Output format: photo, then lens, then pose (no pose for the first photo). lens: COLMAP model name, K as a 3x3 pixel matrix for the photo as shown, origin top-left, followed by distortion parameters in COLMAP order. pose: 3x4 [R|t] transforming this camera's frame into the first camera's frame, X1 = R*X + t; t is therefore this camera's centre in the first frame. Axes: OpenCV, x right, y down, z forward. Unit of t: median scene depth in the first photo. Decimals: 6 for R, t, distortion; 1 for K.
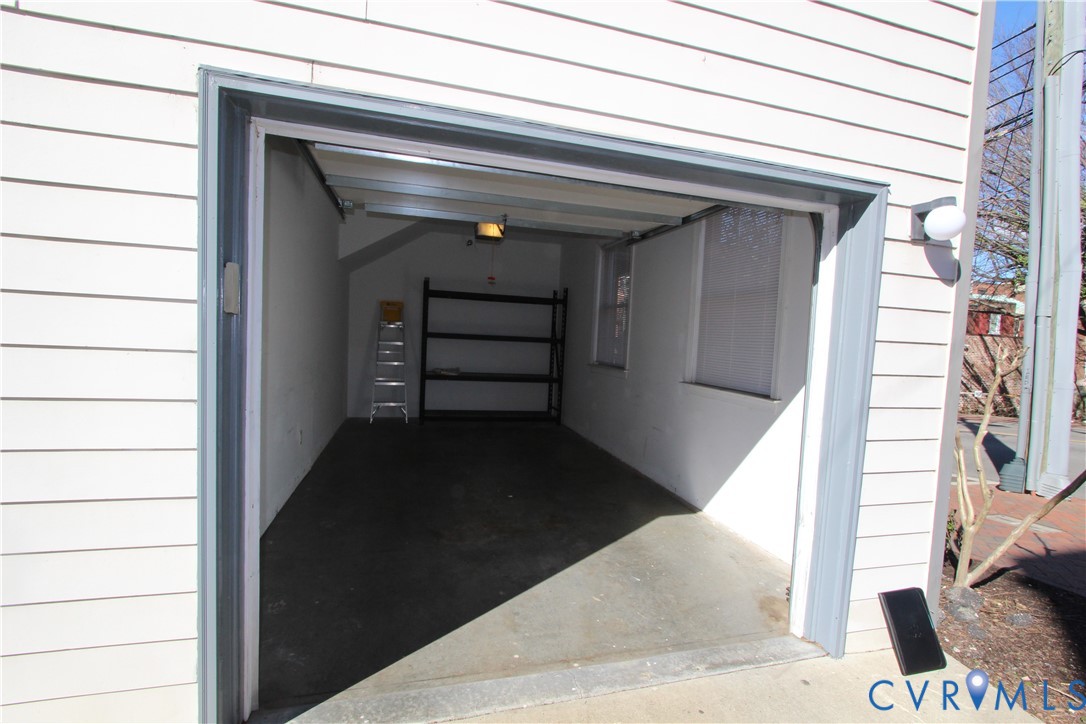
lens RADIAL K [[498.9, 0, 559.0], [0, 498.9, 367.3], [0, 0, 1]] dist [-0.025546, 0.000775]
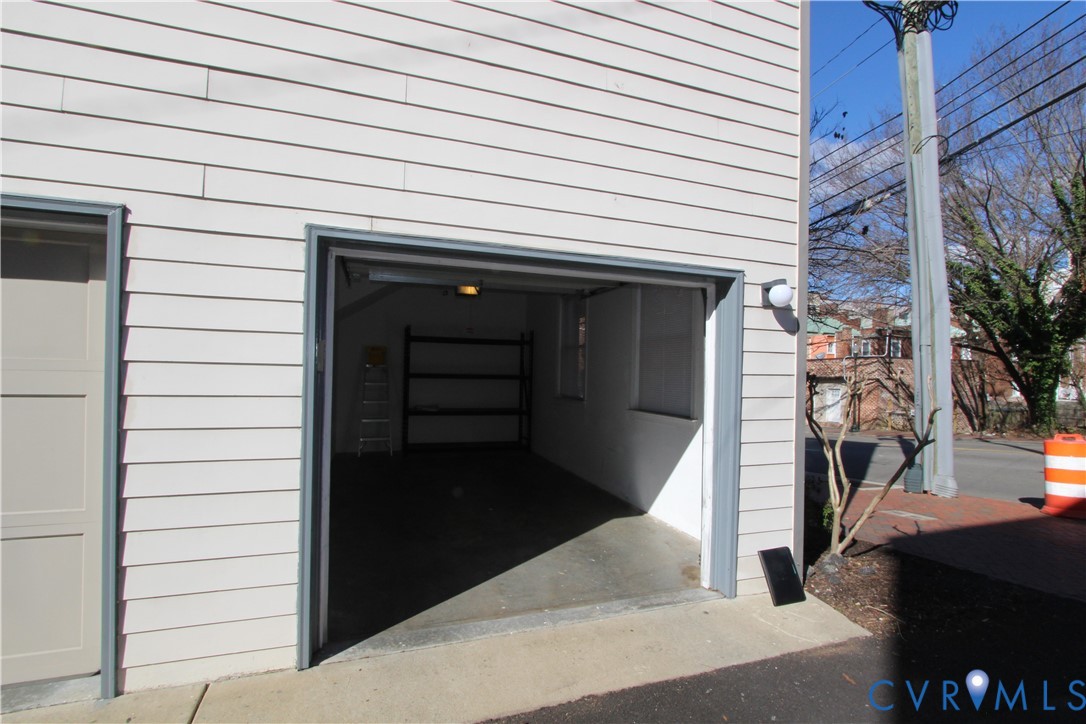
lens RADIAL K [[498.9, 0, 559.0], [0, 498.9, 367.3], [0, 0, 1]] dist [-0.025546, 0.000775]
pose [[0.997495, -0.028553, 0.064723, -0.001348], [0.032862, 0.997245, -0.066507, 0.005138], [-0.062646, 0.068468, 0.995685, -0.408025]]
